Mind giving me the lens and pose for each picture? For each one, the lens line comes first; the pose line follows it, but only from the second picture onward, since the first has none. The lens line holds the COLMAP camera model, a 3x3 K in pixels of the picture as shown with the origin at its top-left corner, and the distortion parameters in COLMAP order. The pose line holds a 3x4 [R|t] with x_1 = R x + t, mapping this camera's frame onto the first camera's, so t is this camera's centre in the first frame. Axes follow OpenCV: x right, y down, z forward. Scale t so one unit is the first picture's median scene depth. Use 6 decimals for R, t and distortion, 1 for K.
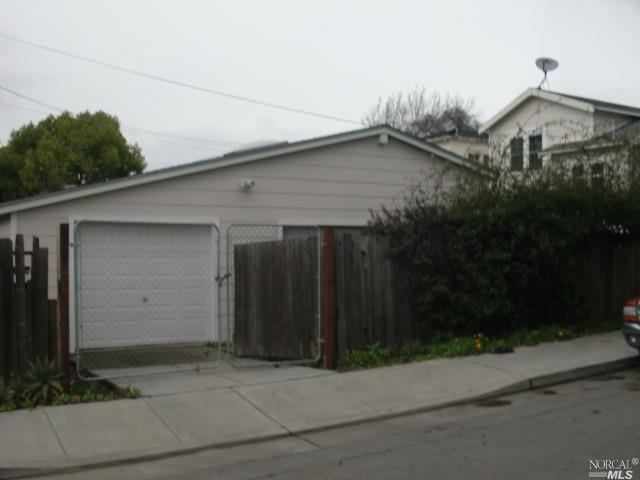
lens RADIAL K [[675.2, 0, 317.1], [0, 675.2, 247.5], [0, 0, 1]] dist [-0.194735, 0.180231]
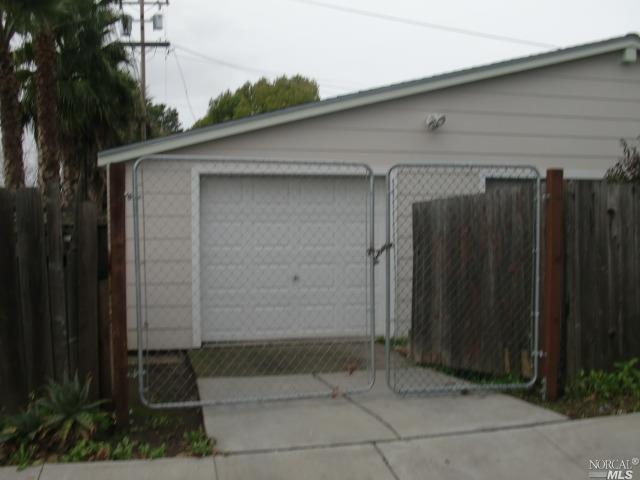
lens RADIAL K [[675.2, 0, 317.1], [0, 675.2, 247.5], [0, 0, 1]] dist [-0.194735, 0.180231]
pose [[0.950618, 0.010156, -0.310198, -0.001047], [0.002316, 0.999205, 0.039812, 0.016167], [0.310355, -0.038564, 0.949838, 0.348508]]
